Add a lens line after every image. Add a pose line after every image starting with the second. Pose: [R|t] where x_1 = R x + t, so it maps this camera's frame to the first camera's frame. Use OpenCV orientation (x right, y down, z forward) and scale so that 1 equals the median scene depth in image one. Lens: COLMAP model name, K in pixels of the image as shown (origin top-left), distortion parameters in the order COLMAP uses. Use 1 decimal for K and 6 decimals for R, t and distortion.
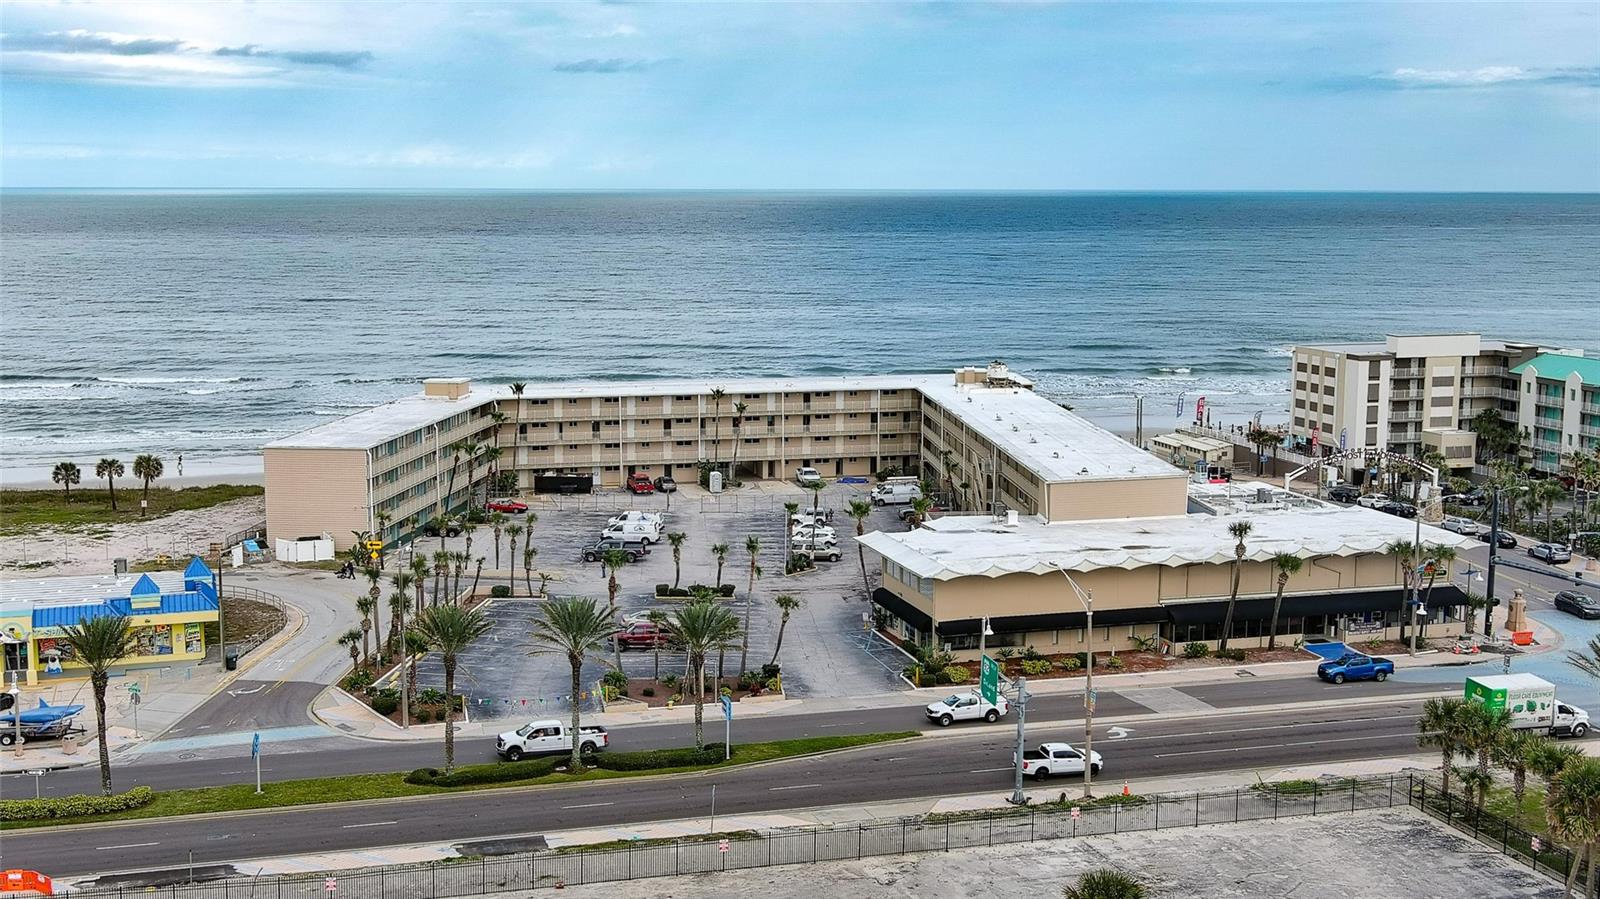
lens RADIAL K [[1903.4, 0, 800.0], [0, 1903.4, 449.5], [0, 0, 1]] dist [0.006027, -0.042445]
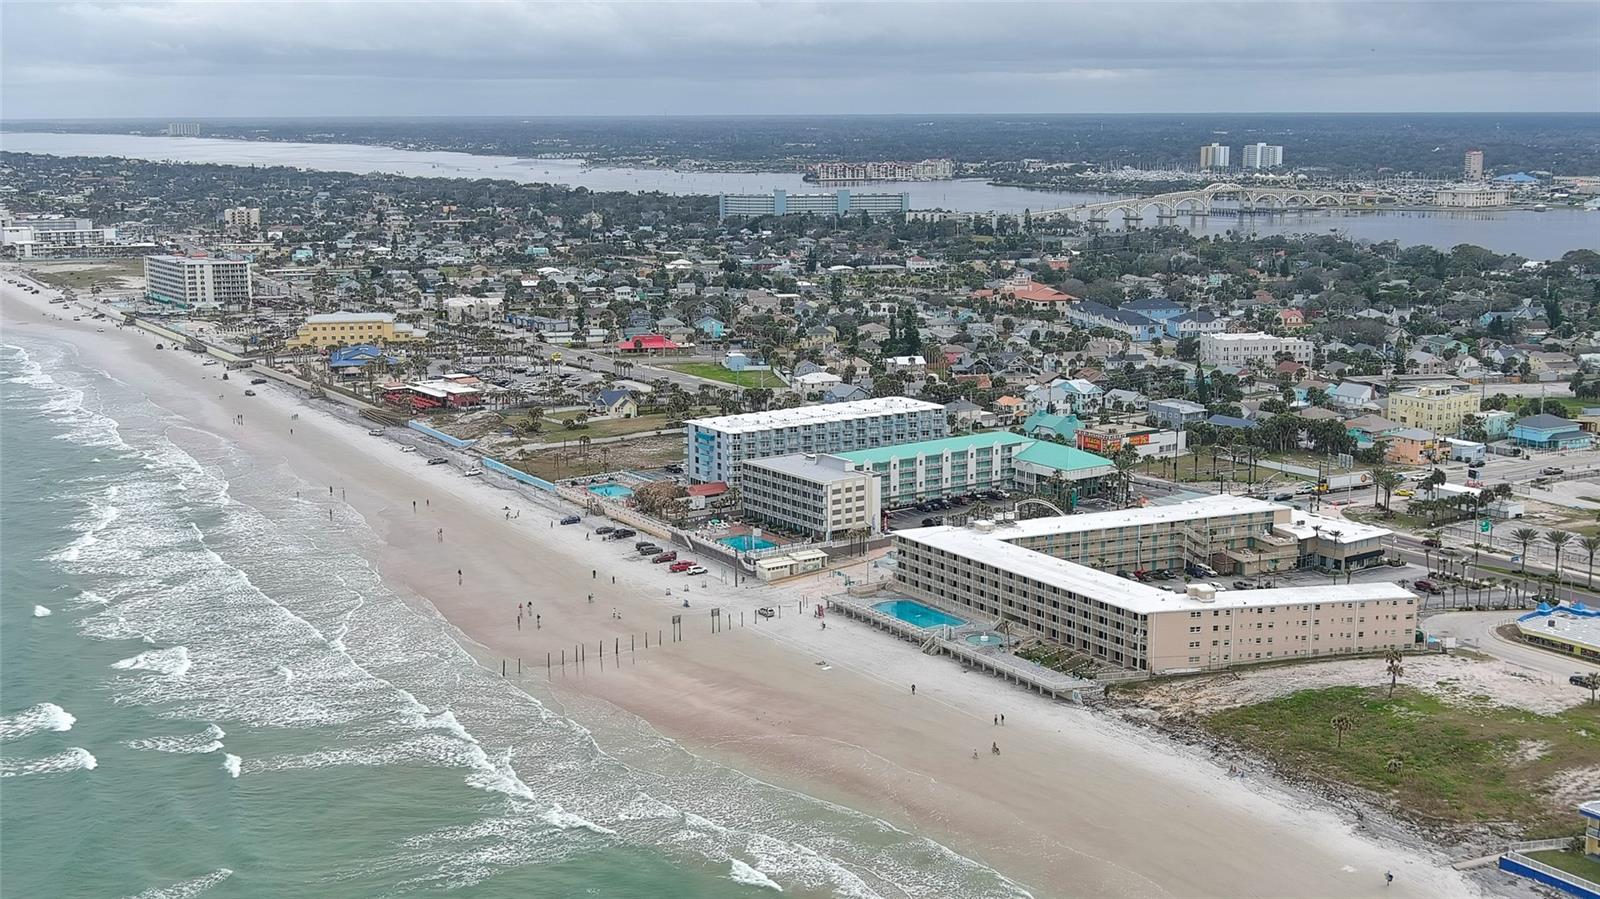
lens RADIAL K [[1865.5, 0, 800.0], [0, 1865.5, 449.5], [0, 0, 1]] dist [0.047671, -0.164371]
pose [[-0.307213, -0.177229, 0.934992, -1.951423], [0.137812, 0.963863, 0.227983, -0.704068], [-0.941609, 0.198893, -0.271686, 2.211756]]
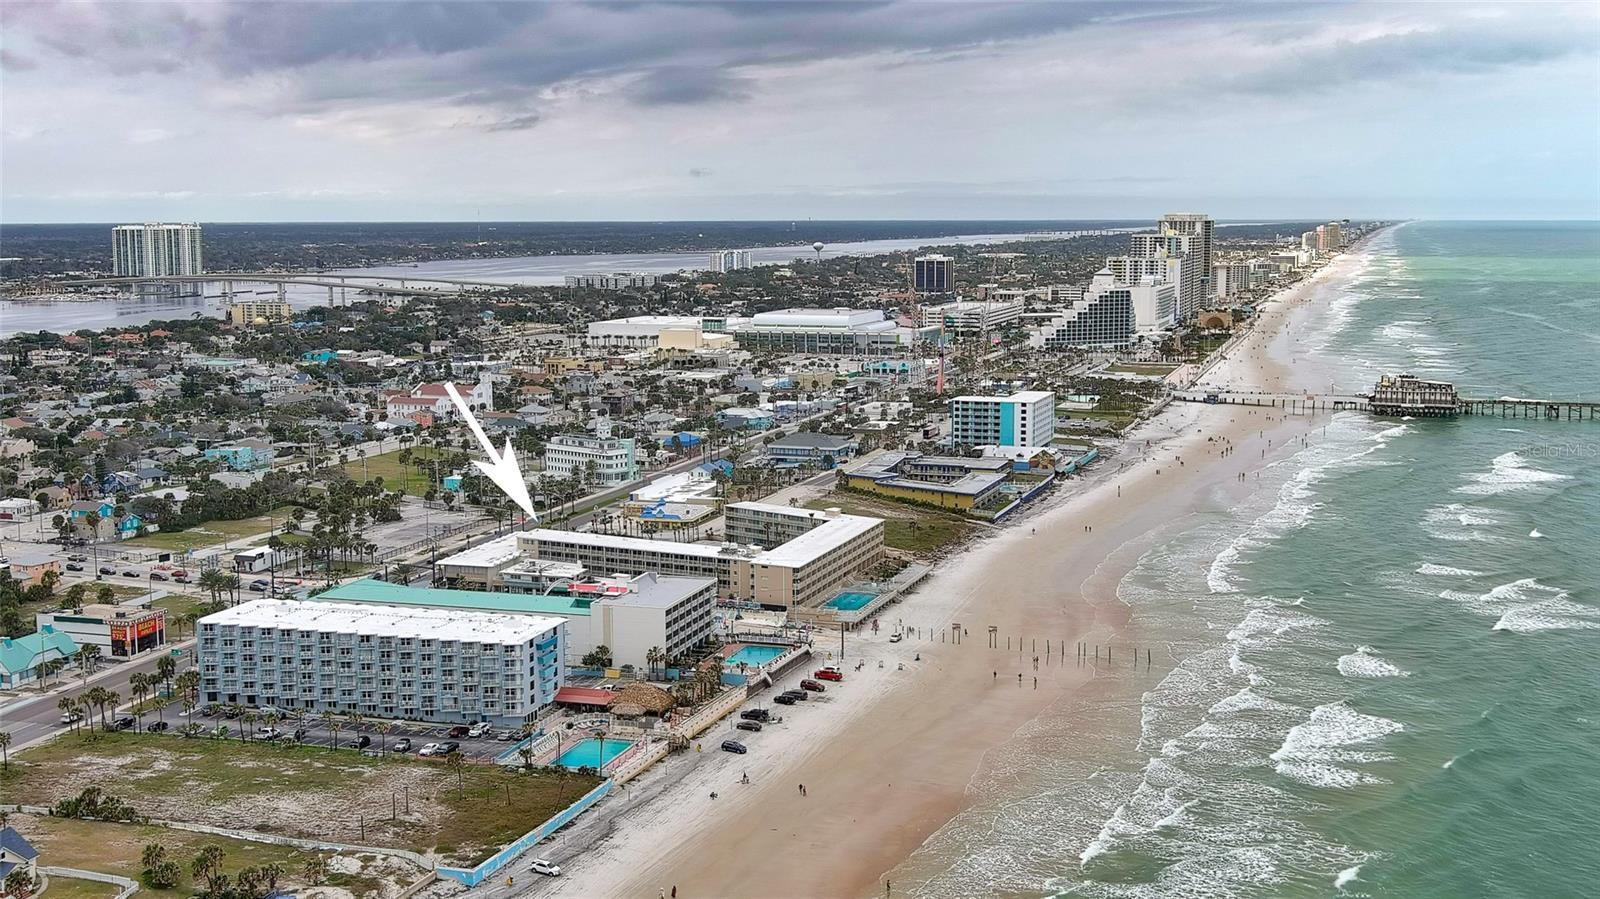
lens RADIAL K [[1818.3, 0, 800.0], [0, 1818.3, 449.5], [0, 0, 1]] dist [0.025282, -0.079023]
pose [[-0.557551, 0.101824, -0.823875, 2.342460], [-0.110756, 0.974452, 0.195387, -0.751897], [0.822721, 0.200187, -0.532029, 2.883419]]
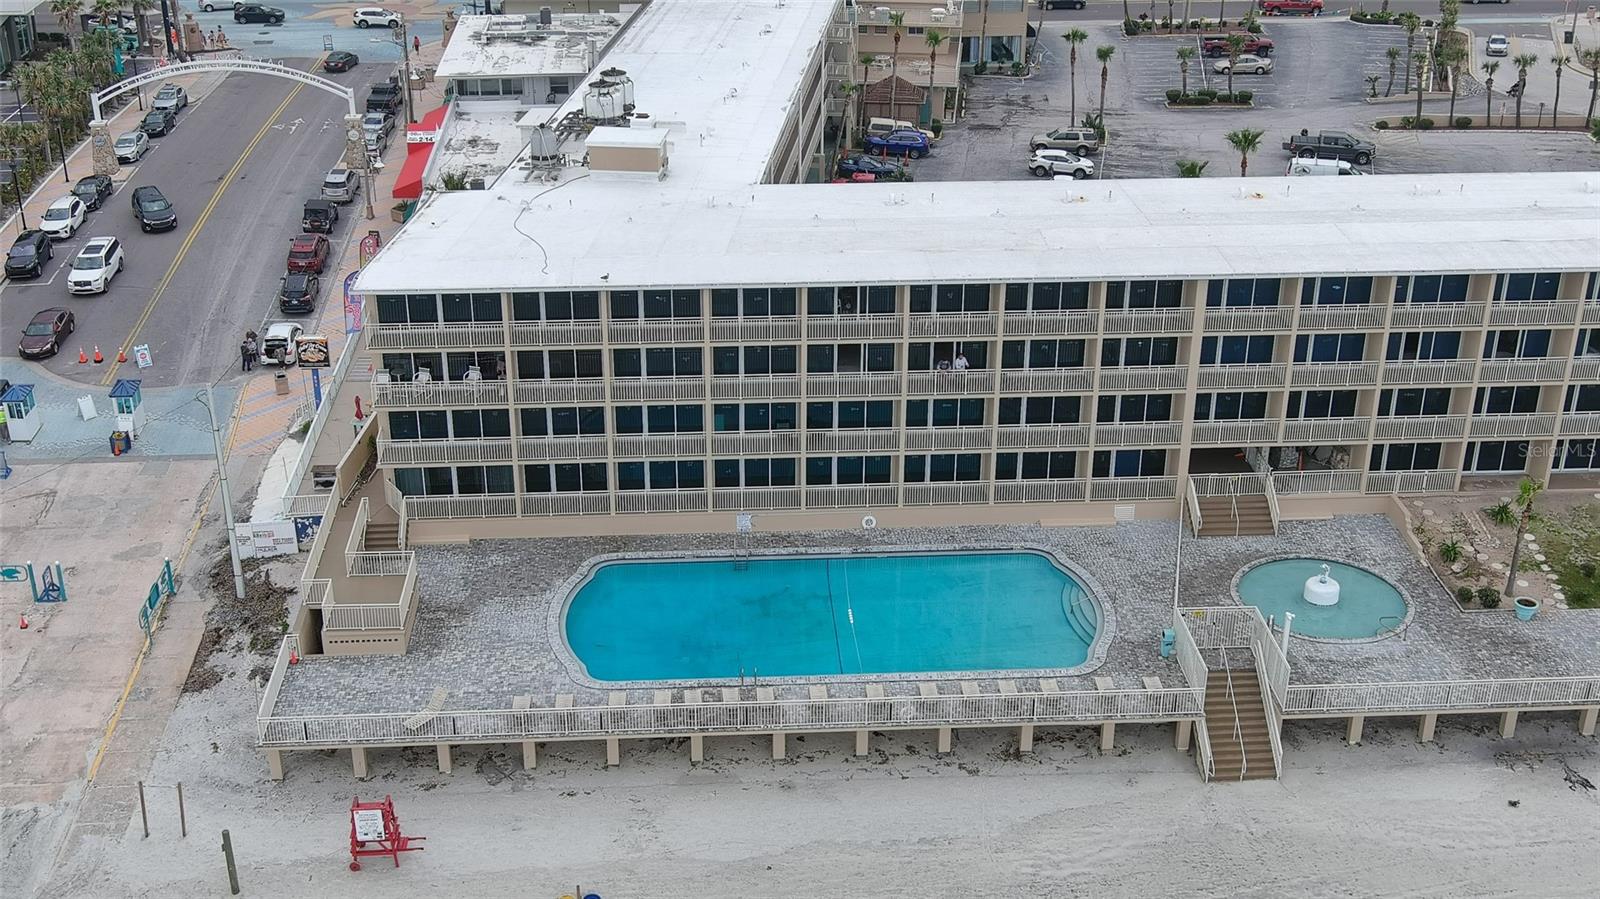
lens RADIAL K [[1818.3, 0, 800.0], [0, 1818.3, 449.5], [0, 0, 1]] dist [0.025282, -0.079023]
pose [[-0.982249, -0.088703, 0.165283, -0.025139], [0.015588, 0.839483, 0.543162, -0.275302], [-0.186932, 0.536097, -0.823199, 1.873607]]
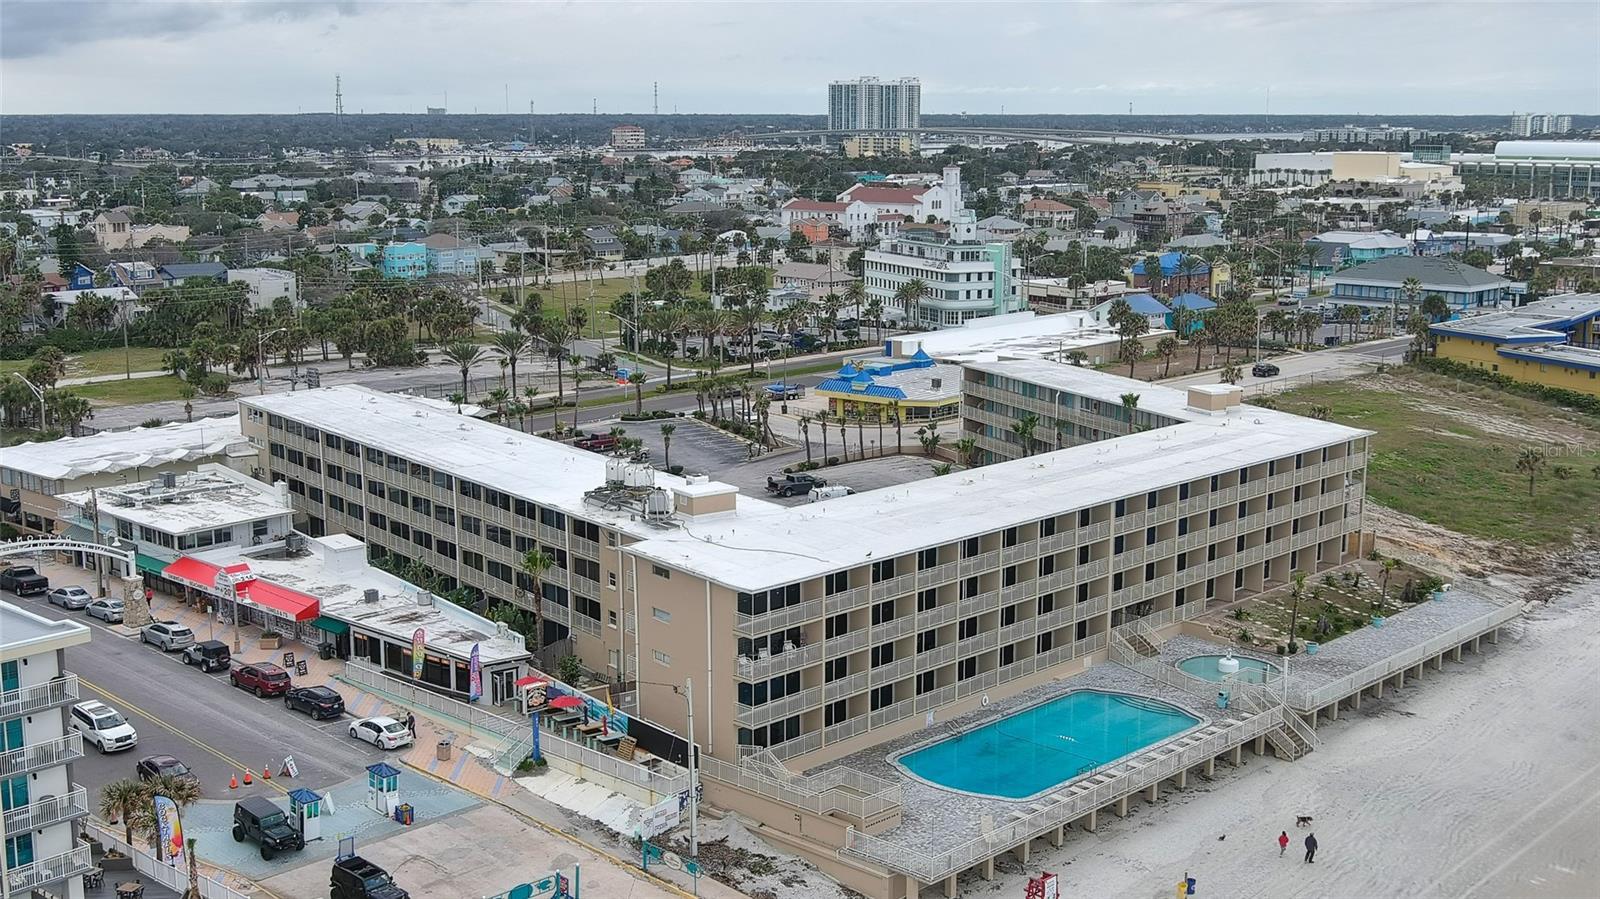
lens RADIAL K [[1865.5, 0, 800.0], [0, 1865.5, 449.5], [0, 0, 1]] dist [0.047671, -0.164371]
pose [[-0.851474, 0.087435, -0.517056, 0.475947], [-0.075747, 0.955154, 0.286256, -0.292197], [0.518898, 0.282905, -0.806666, 2.006473]]
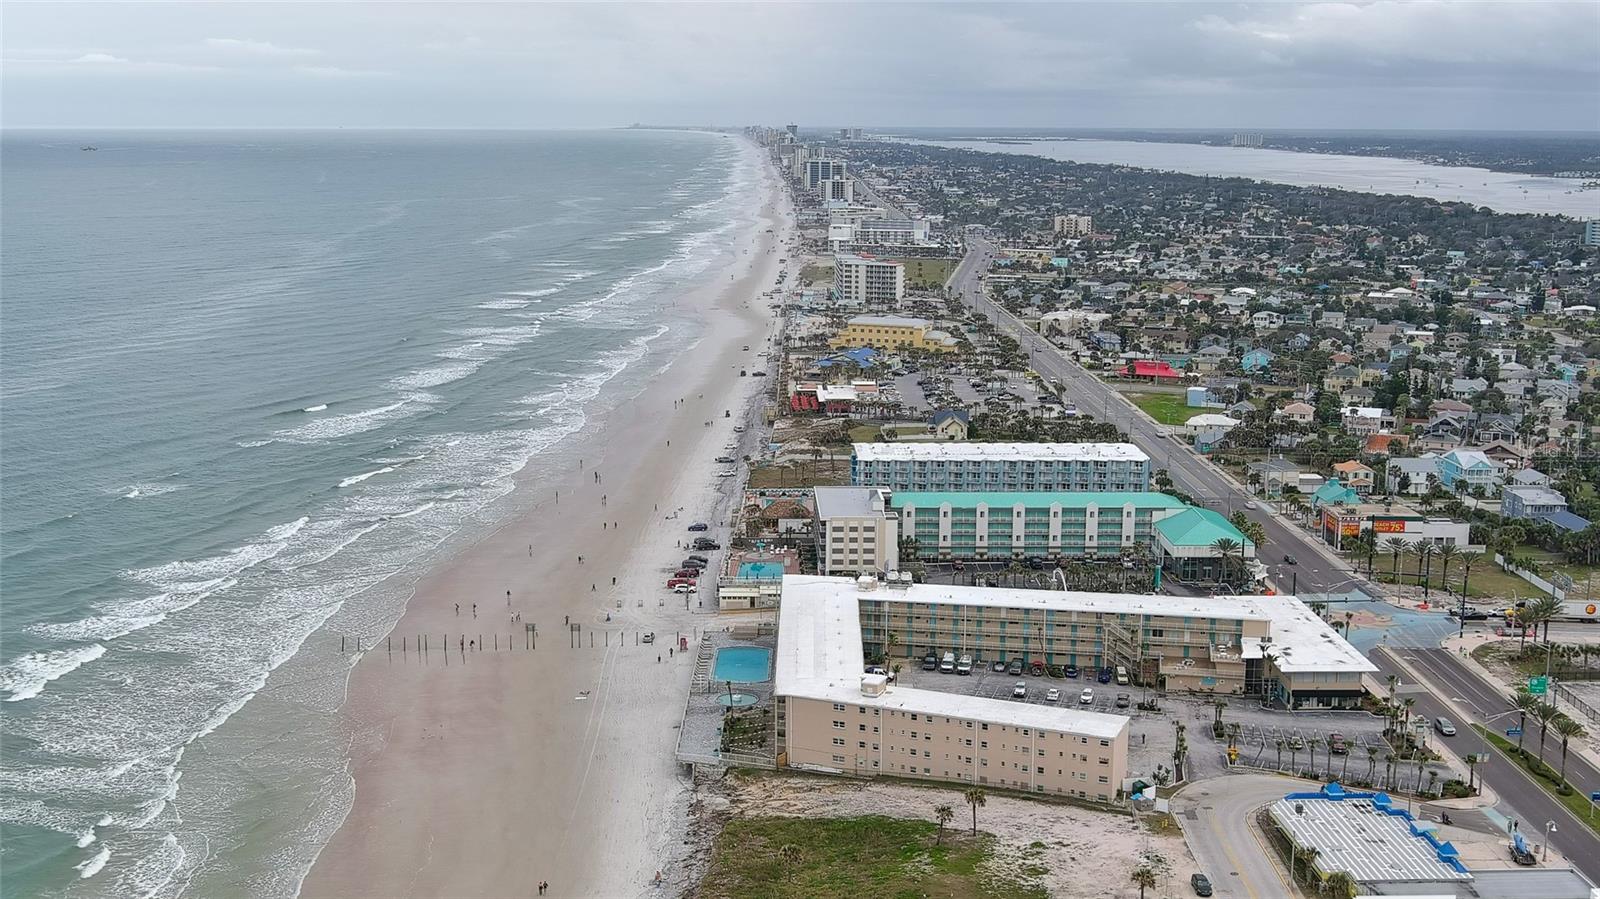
lens RADIAL K [[1865.5, 0, 800.0], [0, 1865.5, 449.5], [0, 0, 1]] dist [0.047671, -0.164371]
pose [[0.270319, -0.173642, 0.946983, -1.850015], [0.132840, 0.980921, 0.141945, -0.506865], [-0.953562, 0.087427, 0.288228, 0.841240]]
